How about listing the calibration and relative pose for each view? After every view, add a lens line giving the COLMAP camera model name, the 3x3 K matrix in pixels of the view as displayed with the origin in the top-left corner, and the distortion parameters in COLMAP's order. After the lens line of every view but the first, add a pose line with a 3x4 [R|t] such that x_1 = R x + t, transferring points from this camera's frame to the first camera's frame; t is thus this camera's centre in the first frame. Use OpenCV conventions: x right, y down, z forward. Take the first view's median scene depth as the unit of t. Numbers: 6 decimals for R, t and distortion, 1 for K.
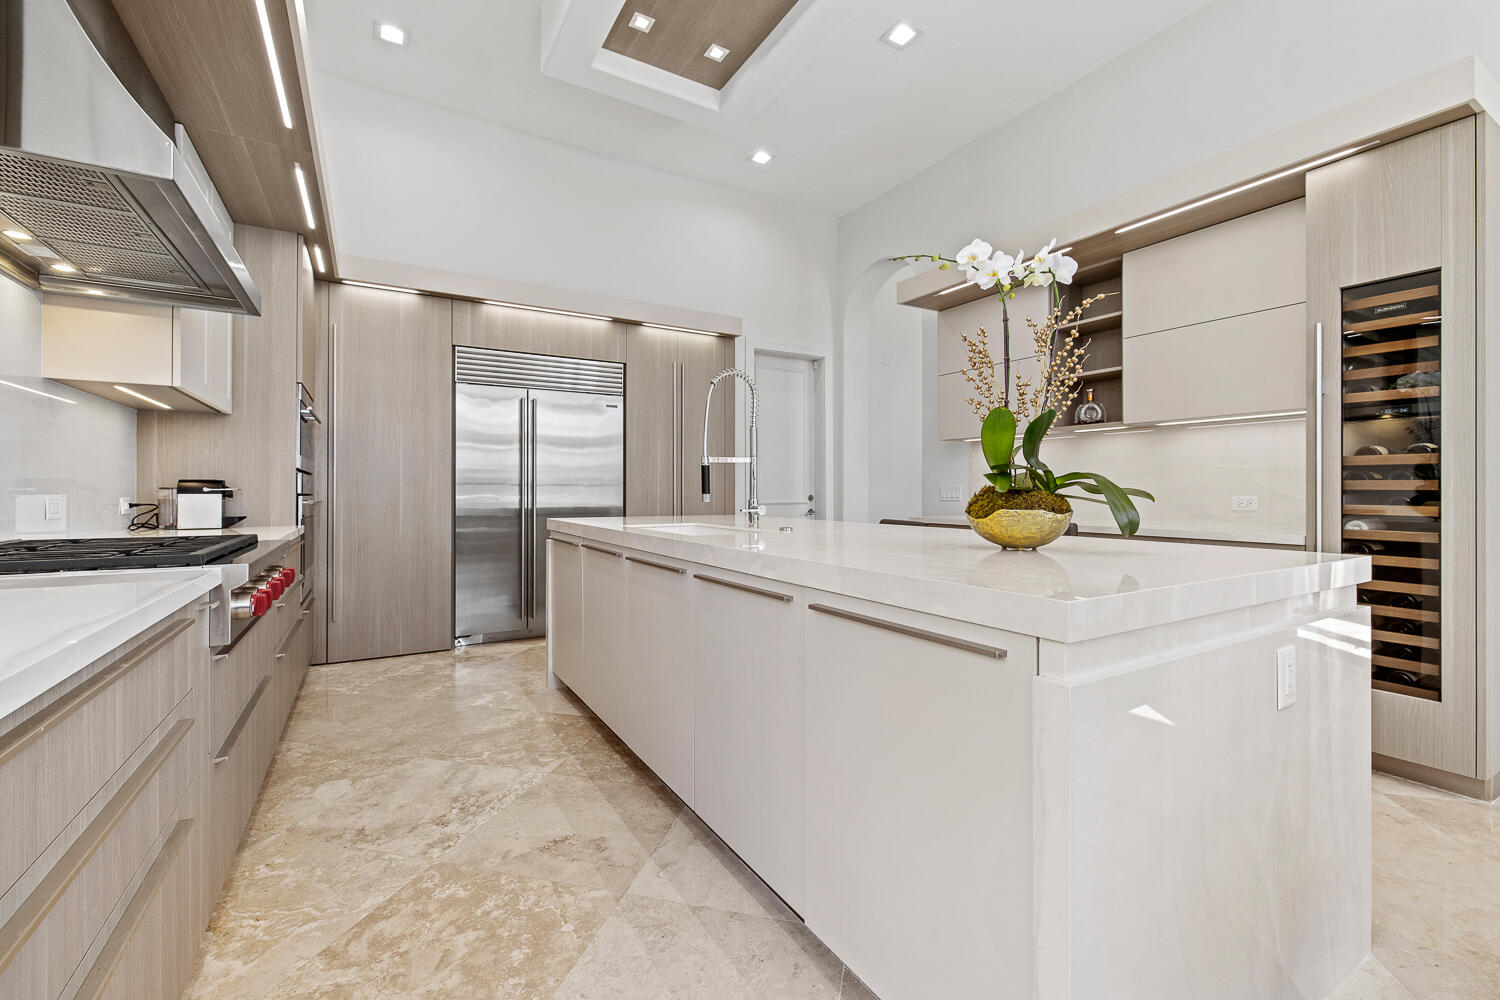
lens RADIAL K [[637.3, 0, 752.3], [0, 637.3, 487.5], [0, 0, 1]] dist [-0.011672, -0.000120]
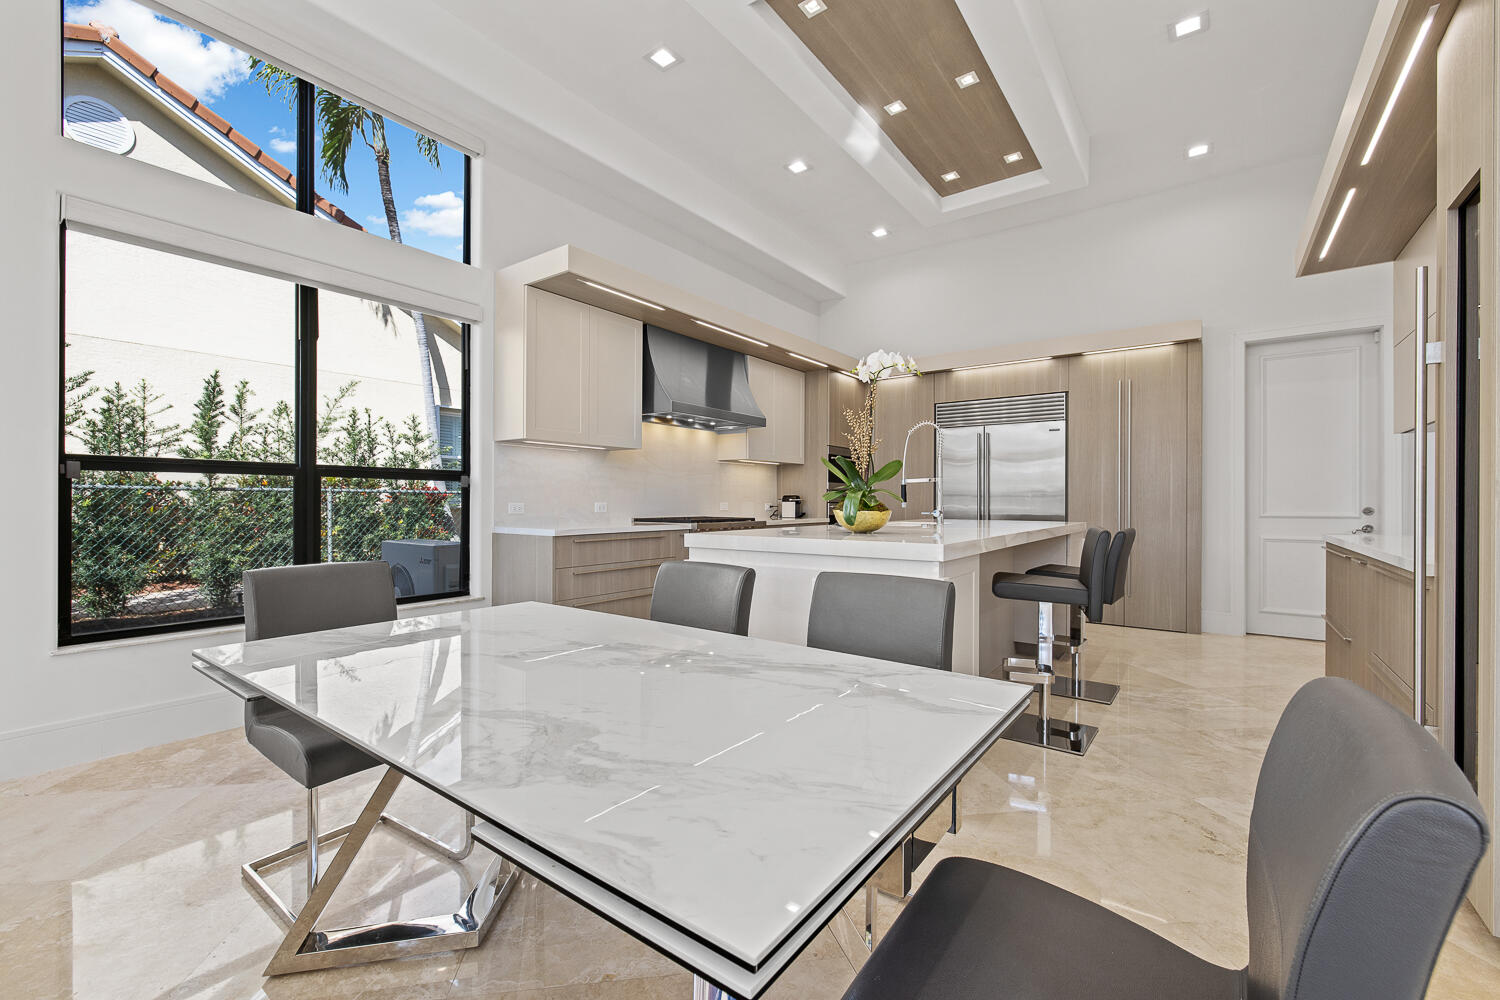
lens RADIAL K [[632.4, 0, 740.7], [0, 632.4, 499.8], [0, 0, 1]] dist [0.000609, 0.000017]
pose [[0.382294, -0.001806, -0.924039, 0.720082], [0.001757, 0.999998, -0.001227, 0.003450], [0.924039, -0.001154, 0.382296, 0.002948]]
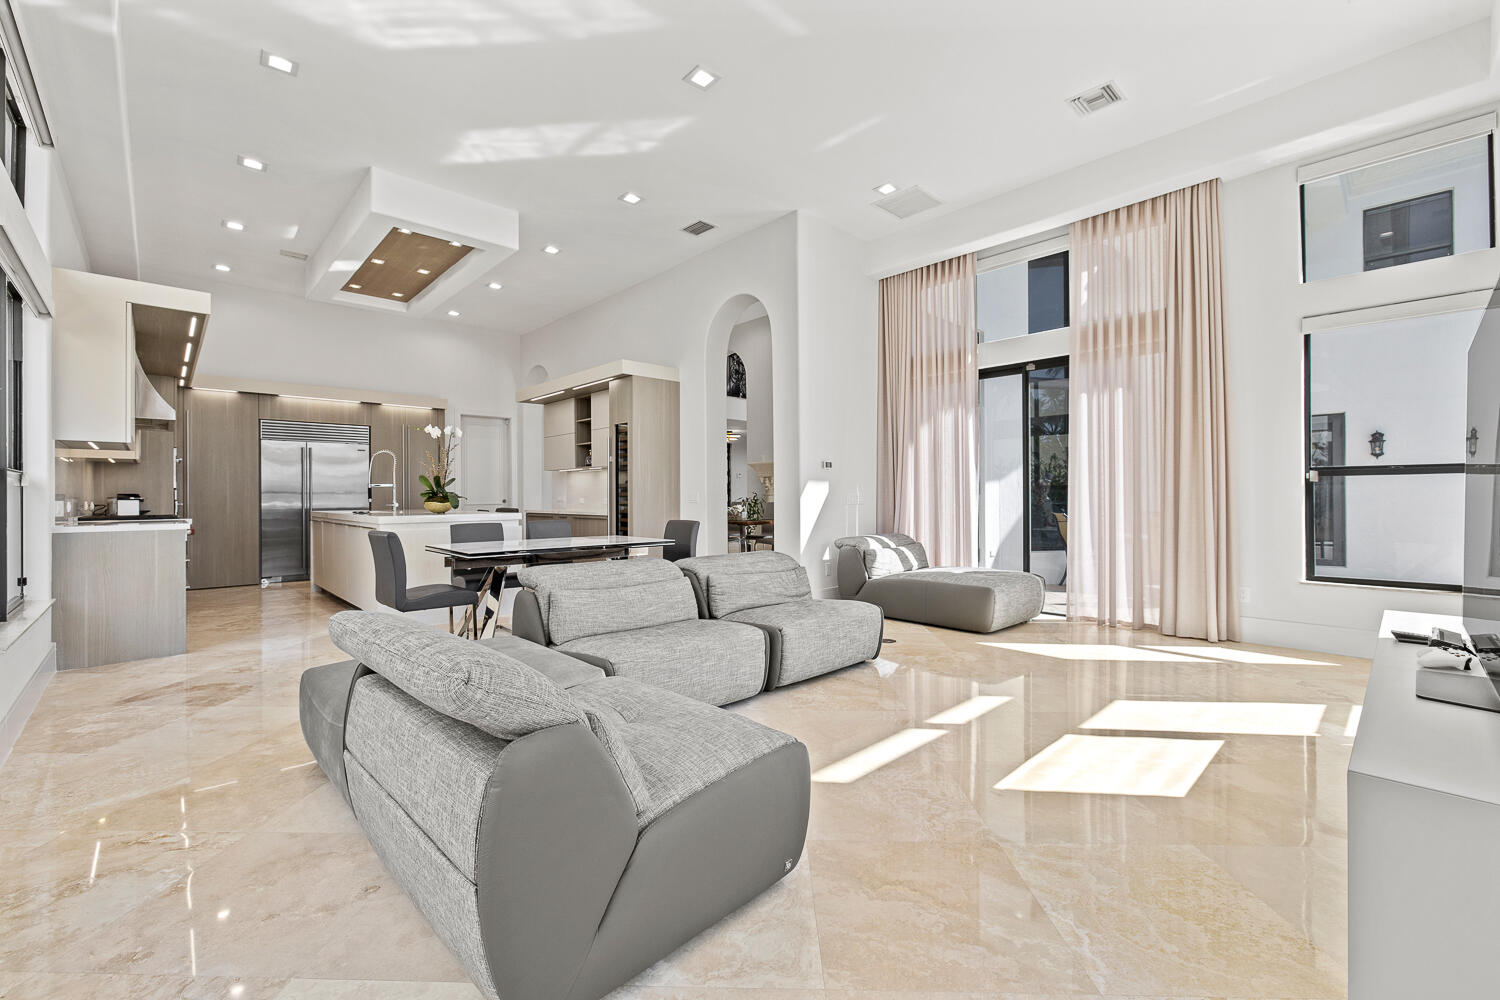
lens RADIAL K [[626.0, 0, 747.2], [0, 626.0, 492.5], [0, 0, 1]] dist [-0.001243, -0.000062]
pose [[0.974691, -0.006660, 0.223457, 0.496088], [0.006649, 0.999978, 0.000802, -0.002509], [-0.223458, 0.000704, 0.974713, -1.071595]]
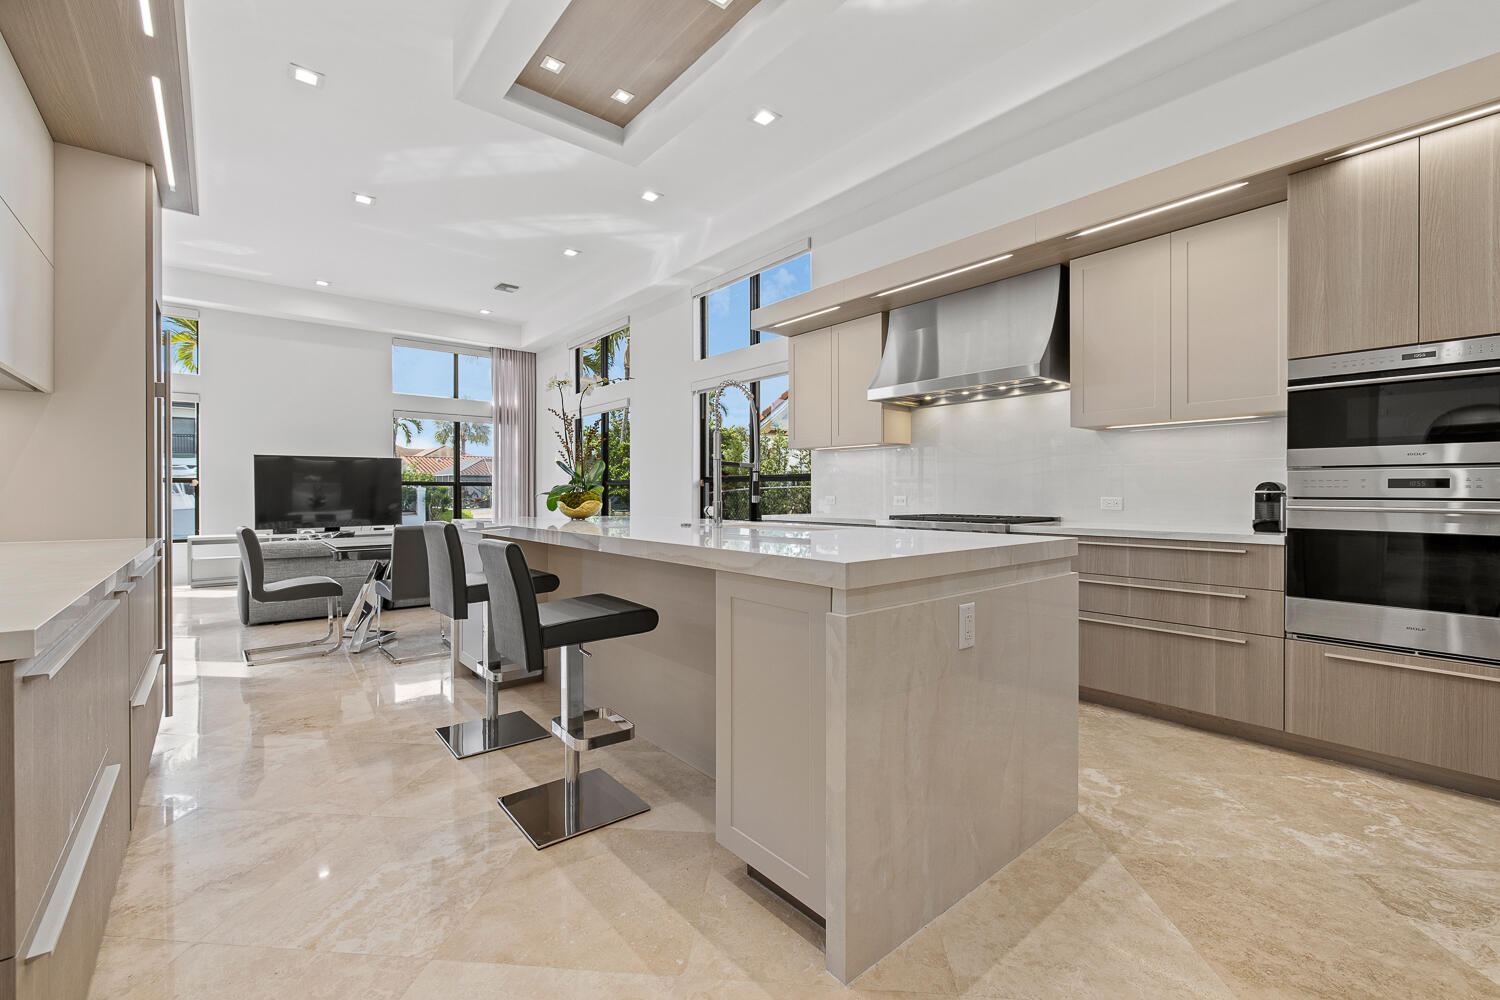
lens RADIAL K [[626.0, 0, 747.2], [0, 626.0, 492.5], [0, 0, 1]] dist [-0.001243, -0.000062]
pose [[-0.987662, -0.000795, -0.156600, 0.068849], [-0.000091, 0.999990, -0.004504, 0.005720], [0.156602, -0.004434, -0.987652, 1.227378]]
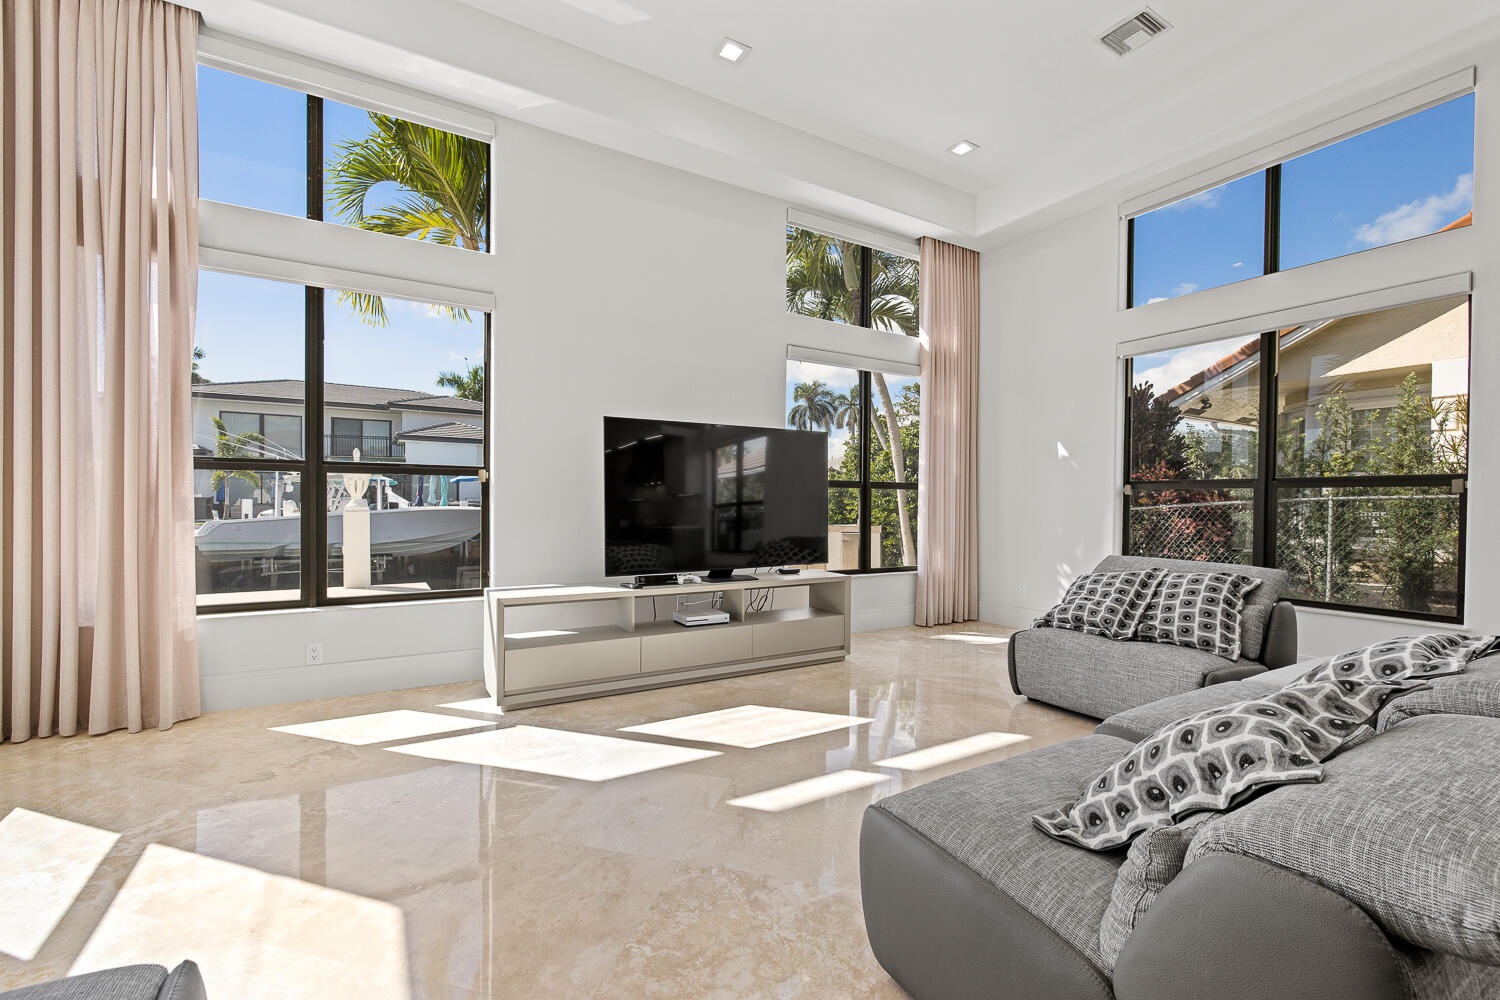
lens RADIAL K [[632.4, 0, 740.7], [0, 632.4, 499.8], [0, 0, 1]] dist [0.000609, 0.000017]
pose [[-0.999907, -0.013642, -0.000466, 0.967178], [-0.013640, 0.999900, -0.003663, 0.002291], [0.000516, -0.003656, -0.999993, 0.118568]]
